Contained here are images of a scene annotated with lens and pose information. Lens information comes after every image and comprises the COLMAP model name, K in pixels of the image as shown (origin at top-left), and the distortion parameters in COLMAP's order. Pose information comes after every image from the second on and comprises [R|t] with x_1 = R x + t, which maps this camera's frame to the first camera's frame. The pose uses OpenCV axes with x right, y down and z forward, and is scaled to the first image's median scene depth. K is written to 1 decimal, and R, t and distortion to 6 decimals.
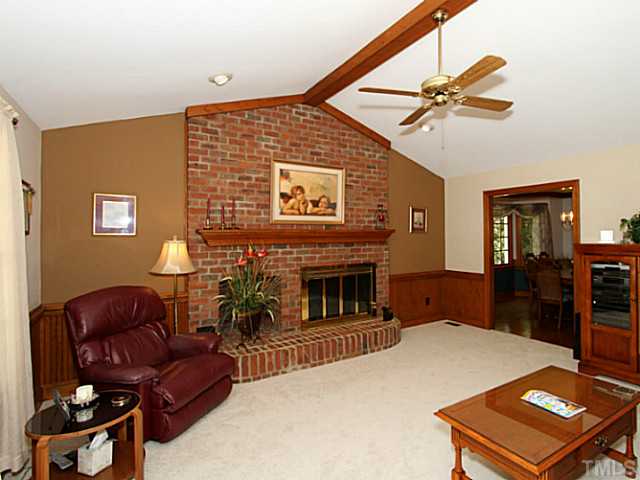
lens RADIAL K [[362.9, 0, 320.0], [0, 362.9, 238.5], [0, 0, 1]] dist [0.002203, 0.001115]
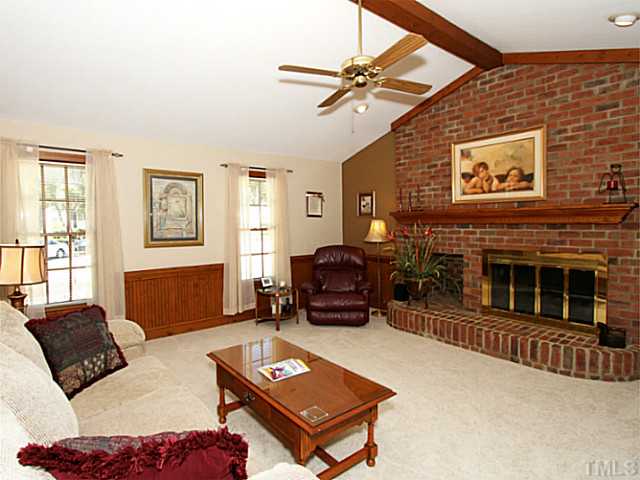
lens RADIAL K [[352.0, 0, 320.0], [0, 352.0, 241.1], [0, 0, 1]] dist [-0.002613, -0.001555]
pose [[0.118672, 0.067367, -0.990646, 0.808546], [0.010690, 0.997551, 0.069117, -0.008750], [0.992876, -0.018792, 0.117662, 0.470583]]
